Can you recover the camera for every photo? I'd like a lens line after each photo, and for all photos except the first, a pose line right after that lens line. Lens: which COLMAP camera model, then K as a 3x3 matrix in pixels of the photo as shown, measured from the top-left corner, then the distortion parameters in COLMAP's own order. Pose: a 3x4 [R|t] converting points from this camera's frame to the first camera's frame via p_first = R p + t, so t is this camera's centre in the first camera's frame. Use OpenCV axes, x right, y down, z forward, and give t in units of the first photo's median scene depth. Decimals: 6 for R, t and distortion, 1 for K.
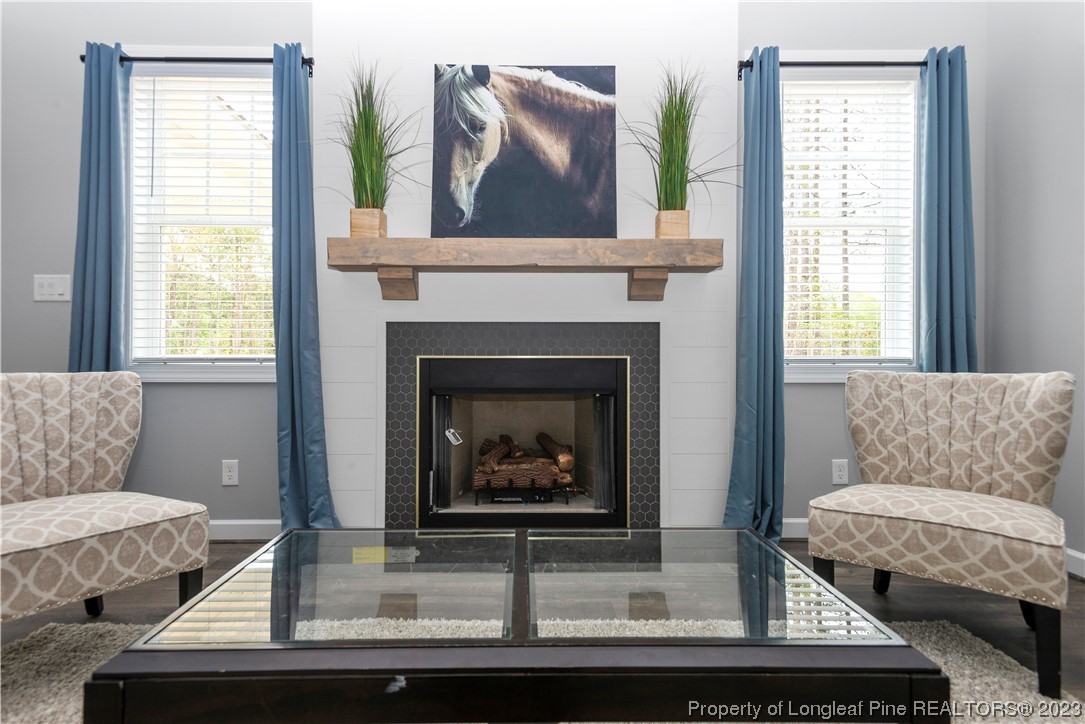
lens RADIAL K [[631.6, 0, 543.1], [0, 631.6, 363.5], [0, 0, 1]] dist [0.032814, 0.000903]
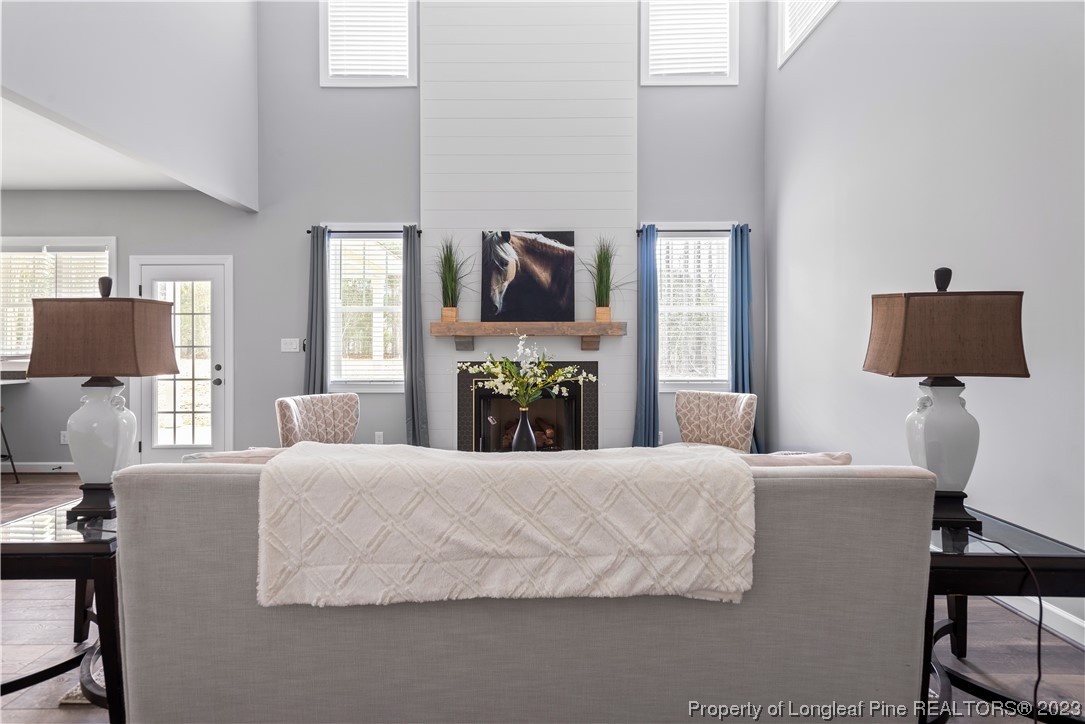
lens RADIAL K [[514.2, 0, 541.0], [0, 514.2, 354.4], [0, 0, 1]] dist [0.015565, -0.000340]
pose [[0.999923, -0.003075, -0.012036, 0.030236], [0.003092, 0.999994, 0.001405, -0.092407], [0.012031, -0.001442, 0.999927, -0.605189]]
